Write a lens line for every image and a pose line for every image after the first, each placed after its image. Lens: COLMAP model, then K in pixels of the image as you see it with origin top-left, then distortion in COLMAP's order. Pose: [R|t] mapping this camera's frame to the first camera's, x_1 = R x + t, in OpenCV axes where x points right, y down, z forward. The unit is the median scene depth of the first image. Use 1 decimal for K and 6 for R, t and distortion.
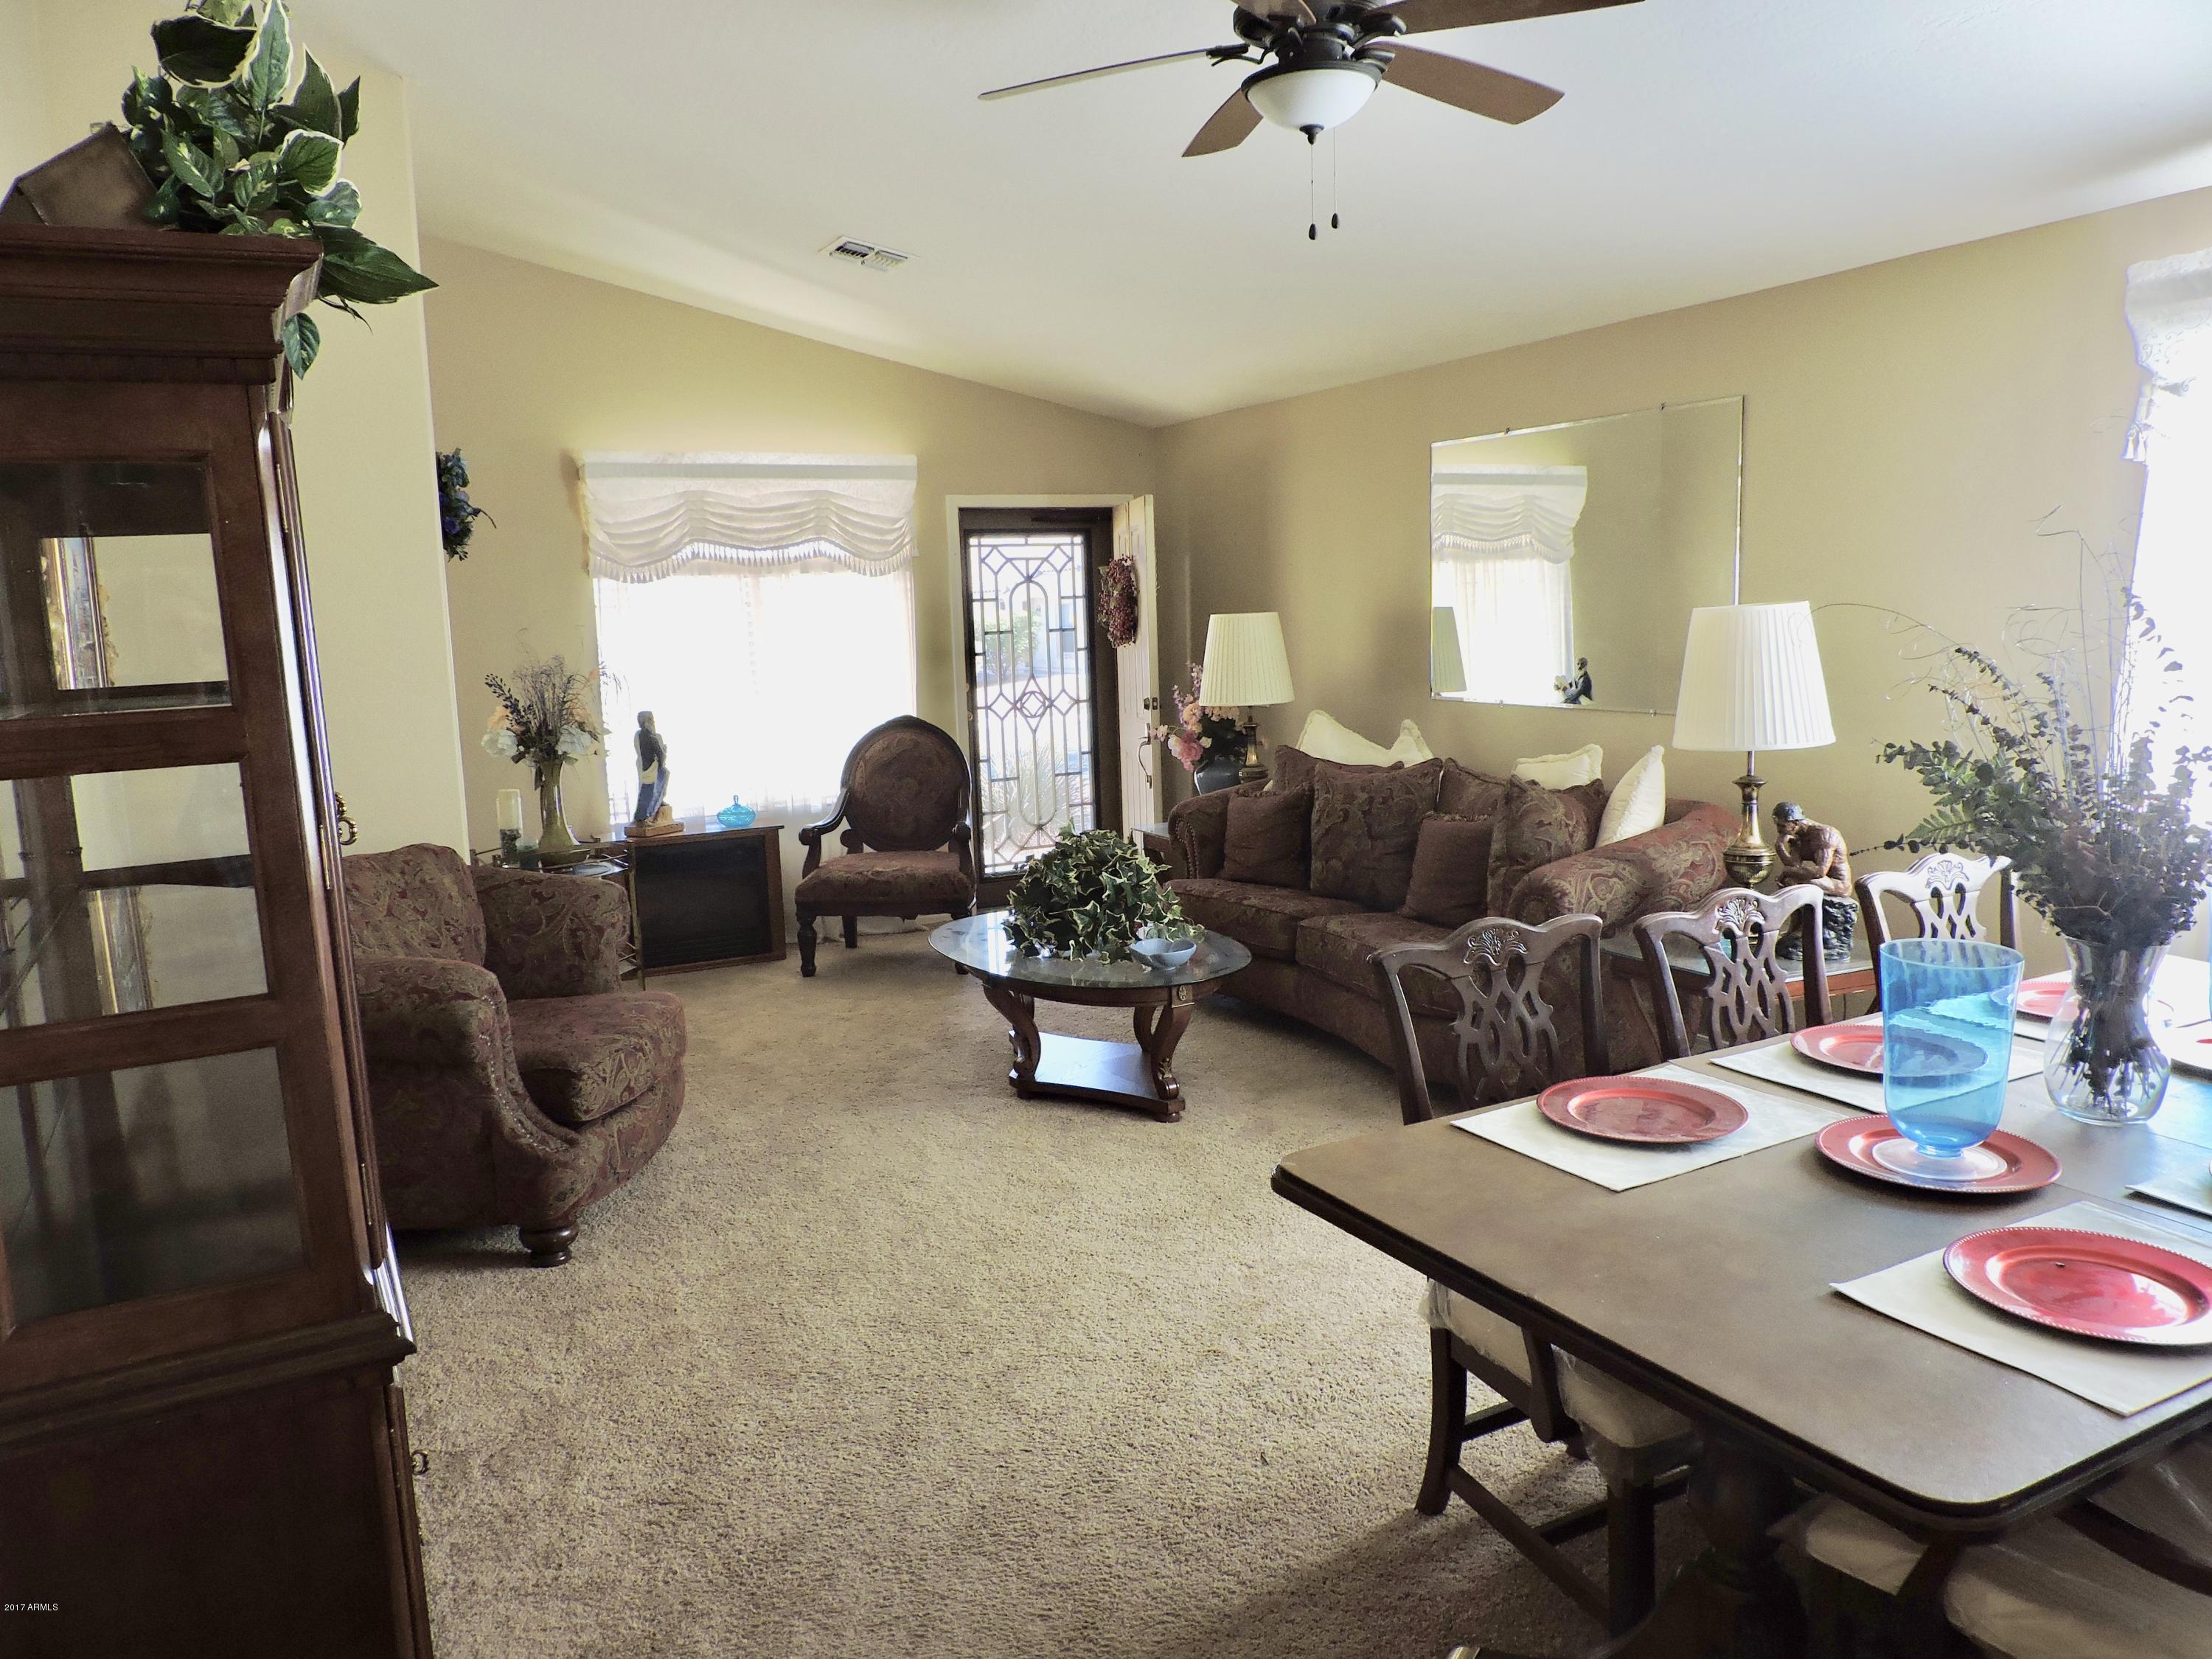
lens RADIAL K [[1570.9, 0, 1106.1], [0, 1570.9, 828.5], [0, 0, 1]] dist [-0.015521, 0.005194]
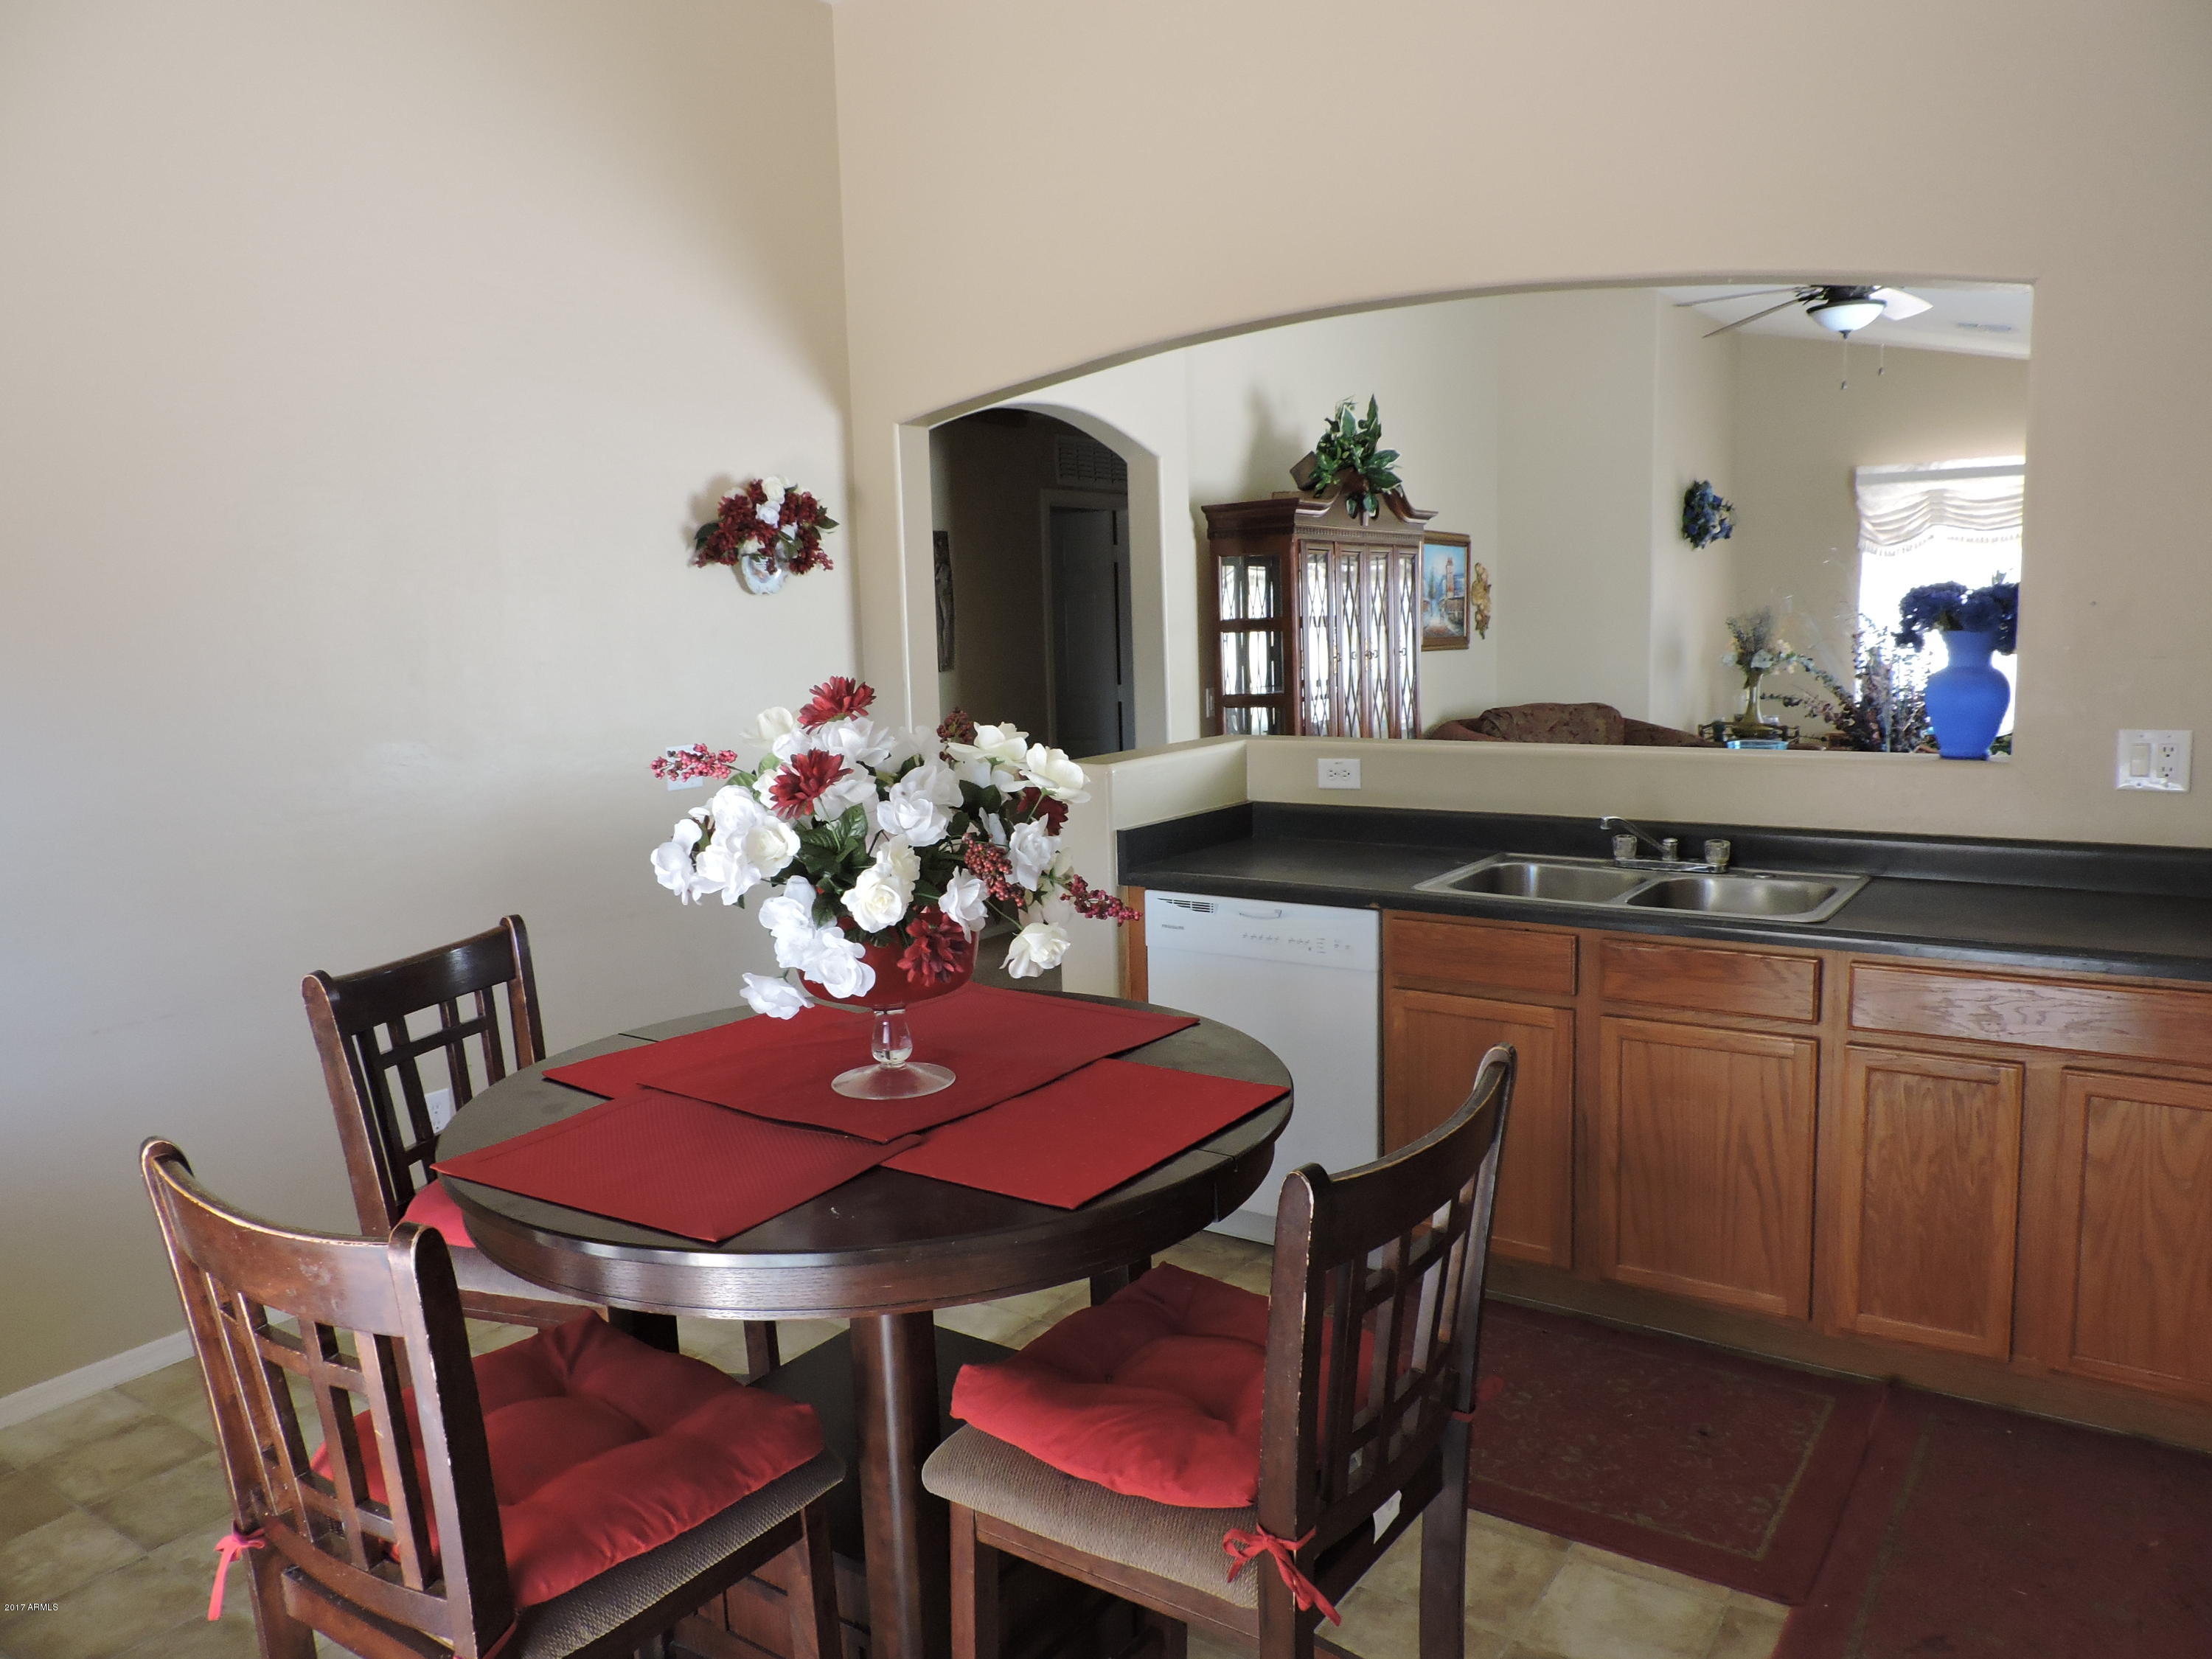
lens RADIAL K [[1570.9, 0, 1106.1], [0, 1570.9, 828.5], [0, 0, 1]] dist [-0.015521, 0.005194]
pose [[0.462828, 0.139527, -0.875398, 0.763327], [-0.110150, 0.988934, 0.099386, 0.027940], [0.879578, 0.050426, 0.473075, -0.330202]]
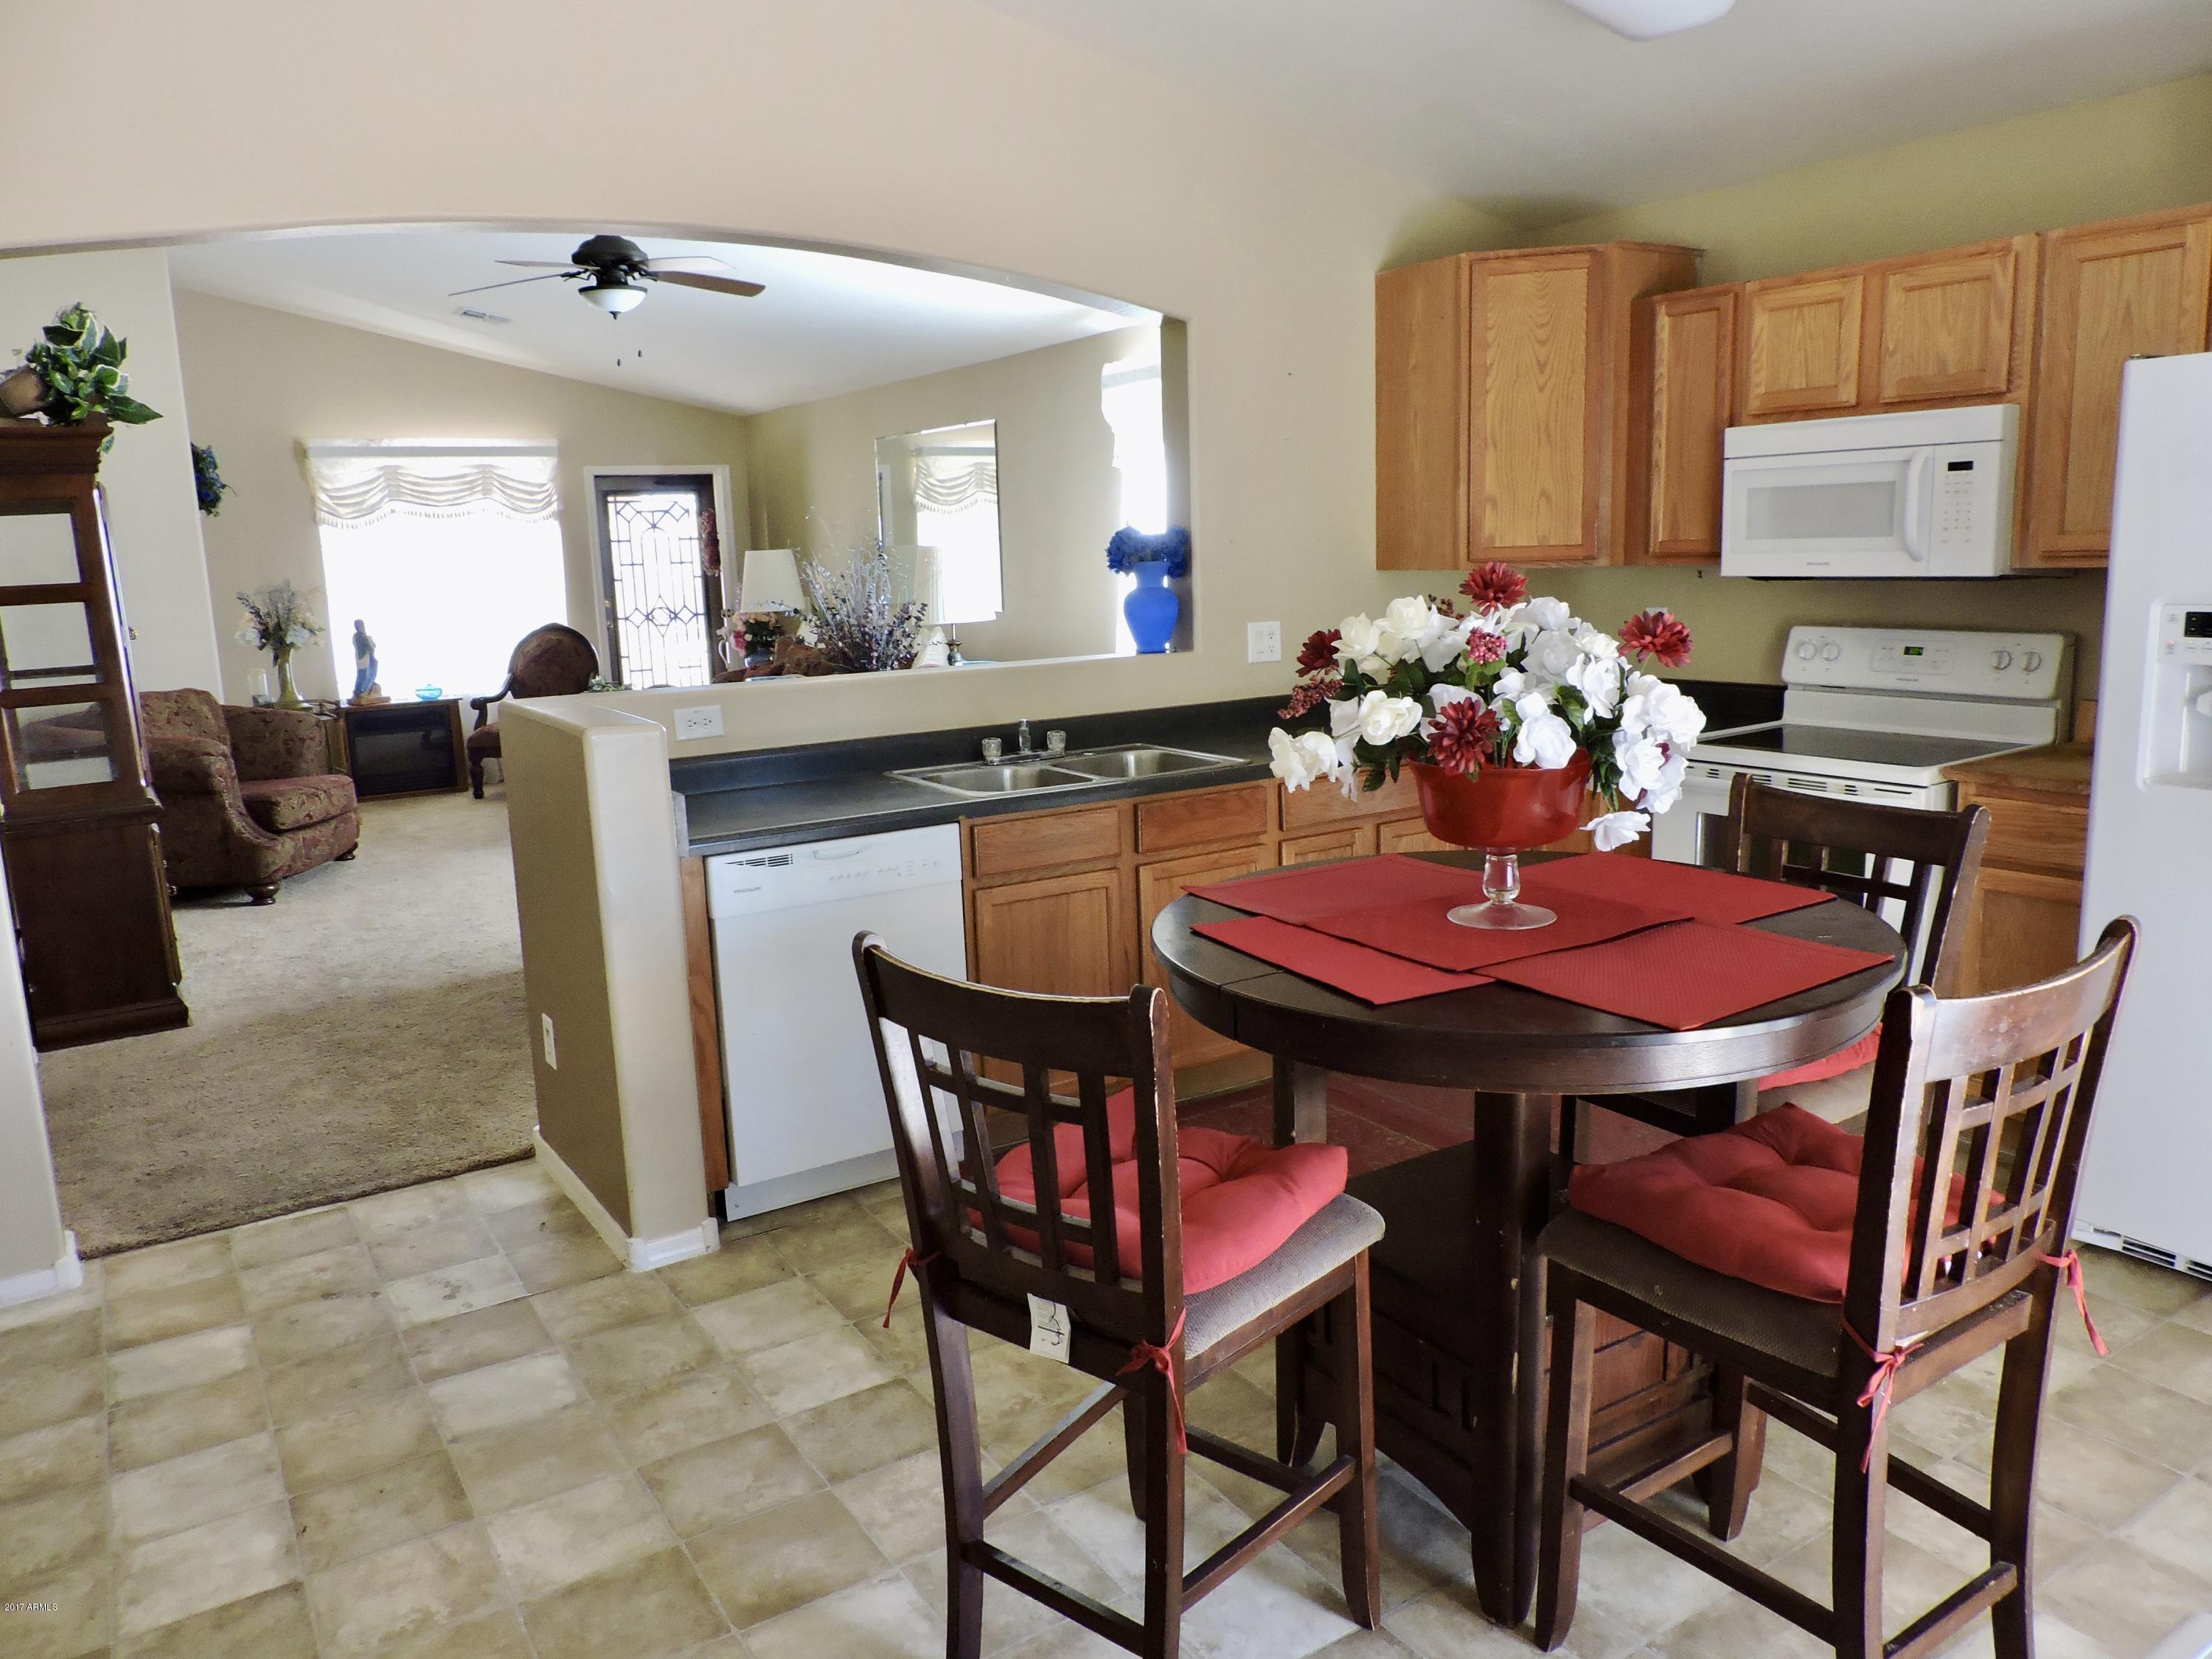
lens RADIAL K [[1570.9, 0, 1106.1], [0, 1570.9, 828.5], [0, 0, 1]] dist [-0.015521, 0.005194]
pose [[0.995794, -0.017077, 0.090017, 0.304514], [0.013584, 0.999136, 0.039271, 0.083548], [-0.090610, -0.037883, 0.995166, -0.597693]]
